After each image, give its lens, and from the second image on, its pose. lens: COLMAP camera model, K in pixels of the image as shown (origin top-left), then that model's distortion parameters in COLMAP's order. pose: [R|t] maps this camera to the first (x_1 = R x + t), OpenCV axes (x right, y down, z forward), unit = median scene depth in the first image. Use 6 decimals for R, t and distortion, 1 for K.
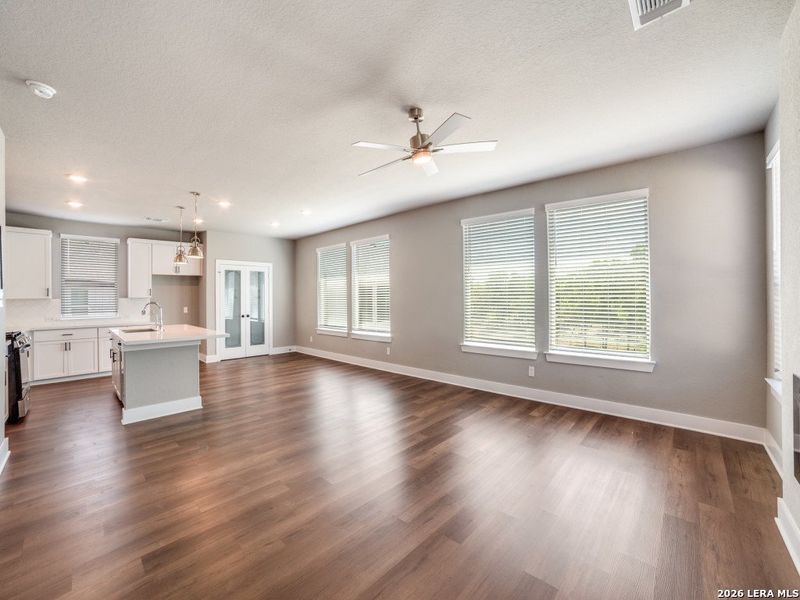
lens RADIAL K [[340.5, 0, 403.7], [0, 340.5, 297.4], [0, 0, 1]] dist [-0.034506, 0.007159]
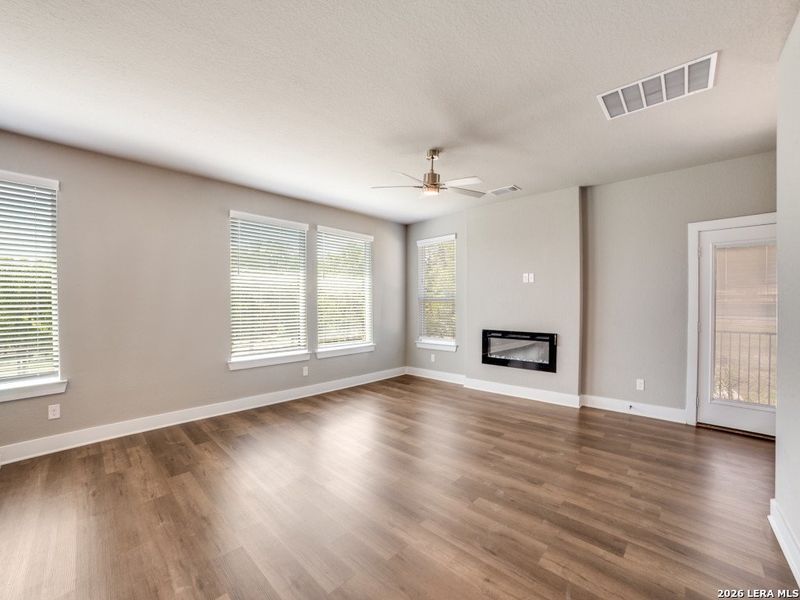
lens RADIAL K [[340.5, 0, 398.5], [0, 340.5, 311.0], [0, 0, 1]] dist [-0.034506, 0.007159]
pose [[-0.020859, -0.011347, 0.999718, -0.658771], [0.001378, 0.999934, 0.011378, 0.006684], [-0.999781, 0.001615, -0.020842, 0.630023]]
